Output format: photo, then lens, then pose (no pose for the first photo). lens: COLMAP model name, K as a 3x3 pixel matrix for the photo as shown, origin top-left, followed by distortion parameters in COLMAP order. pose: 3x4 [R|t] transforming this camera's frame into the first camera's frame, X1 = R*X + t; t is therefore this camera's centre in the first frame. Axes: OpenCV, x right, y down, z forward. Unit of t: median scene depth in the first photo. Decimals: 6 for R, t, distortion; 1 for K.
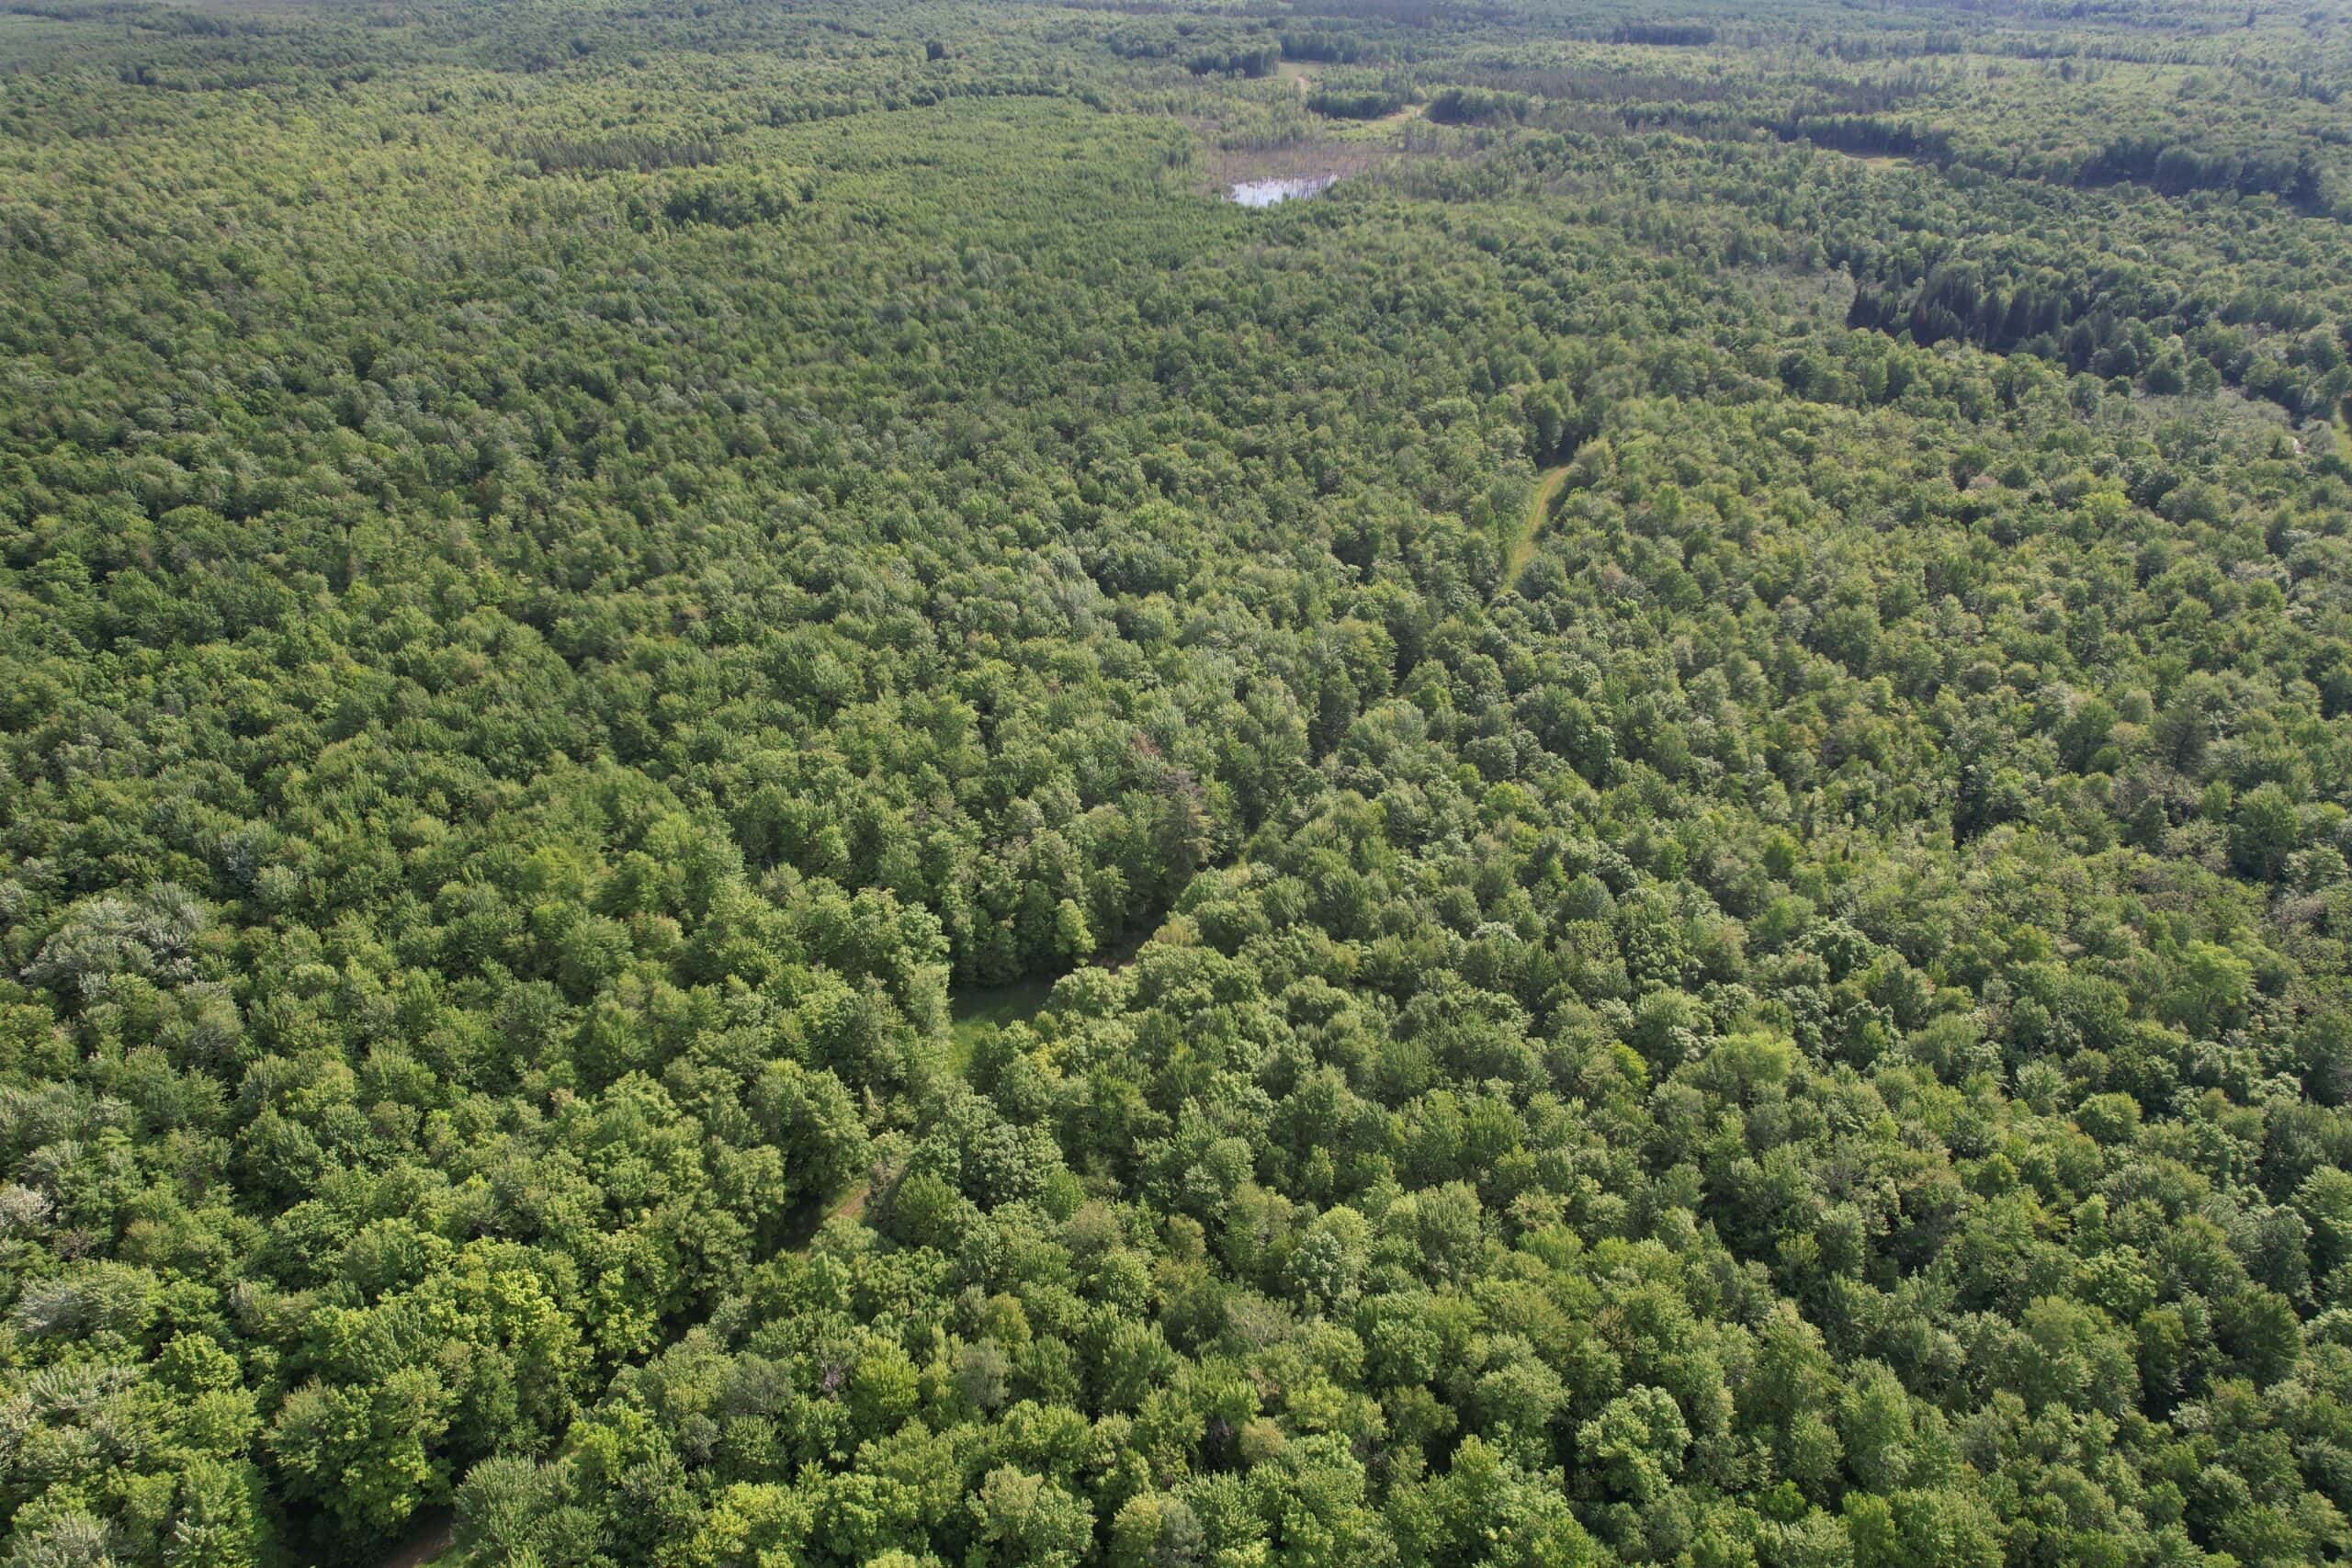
lens RADIAL K [[1506.3, 0, 1176.0], [0, 1506.3, 784.0], [0, 0, 1]] dist [-0.067116, 0.064486]
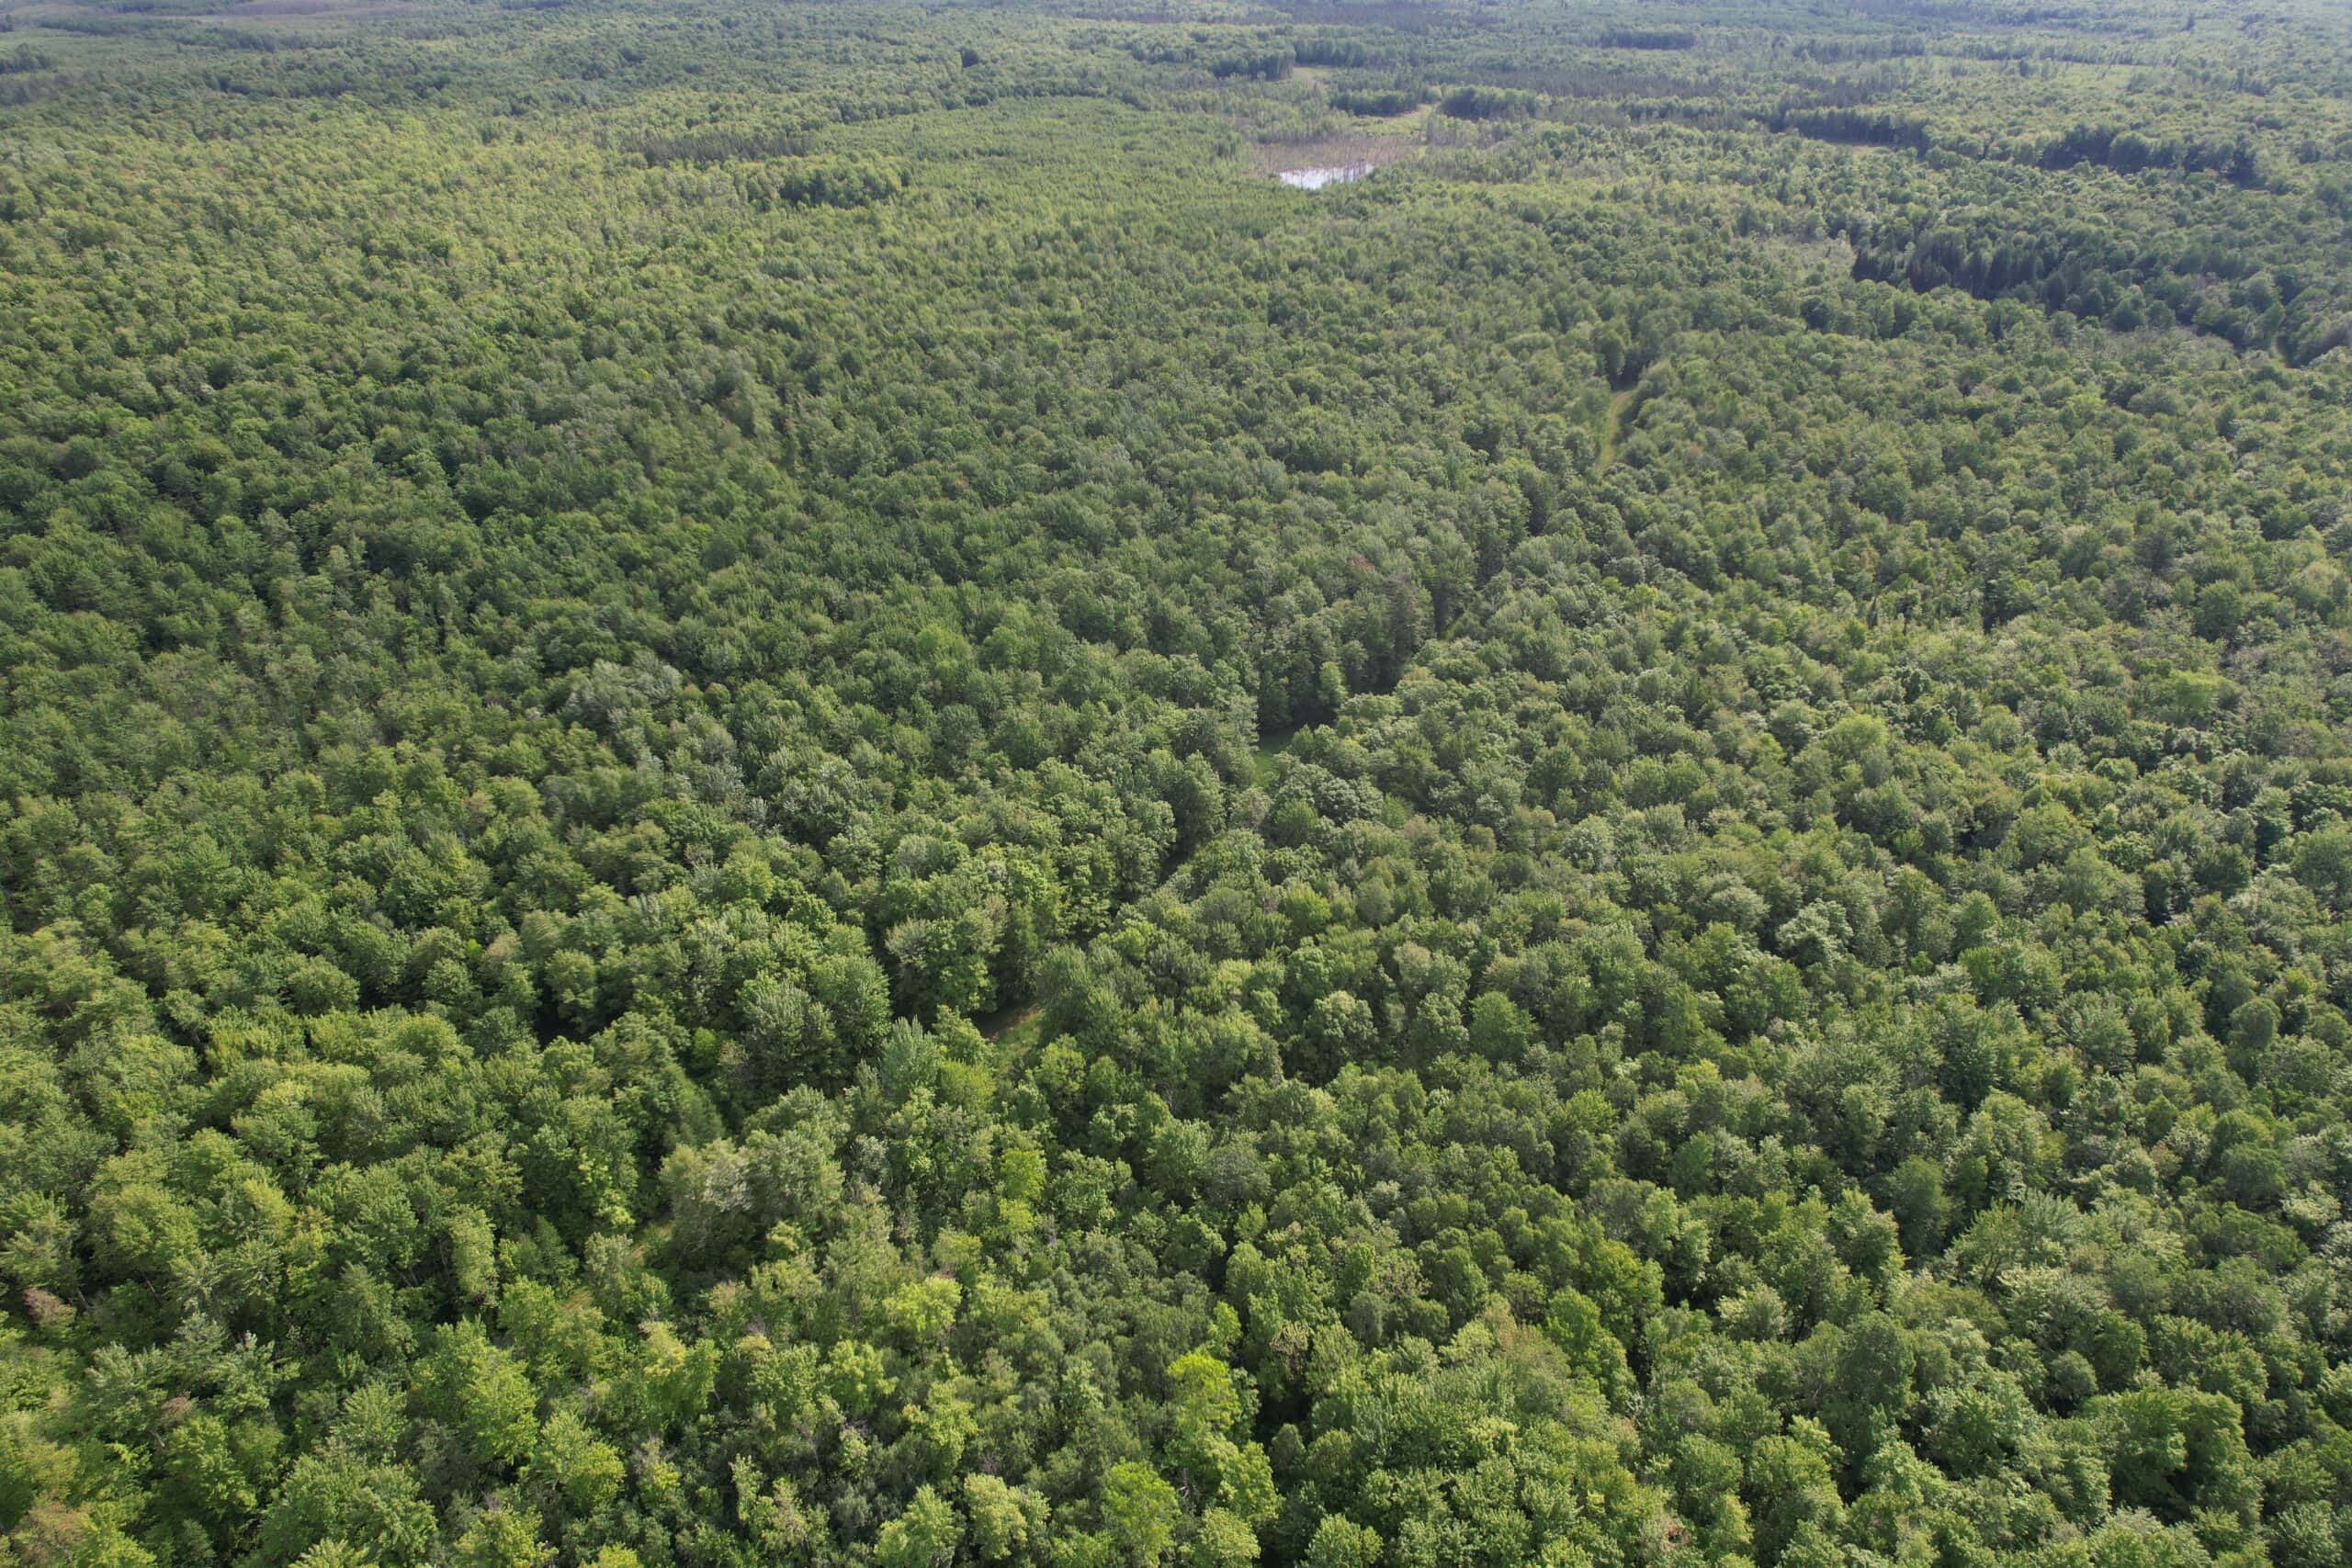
lens RADIAL K [[1509.8, 0, 1176.0], [0, 1509.8, 784.0], [0, 0, 1]] dist [-0.070313, 0.070089]
pose [[0.999657, -0.015653, 0.020976, -0.155471], [0.015855, 0.999829, -0.009515, 0.128884], [-0.020823, 0.009844, 0.999735, -0.207513]]
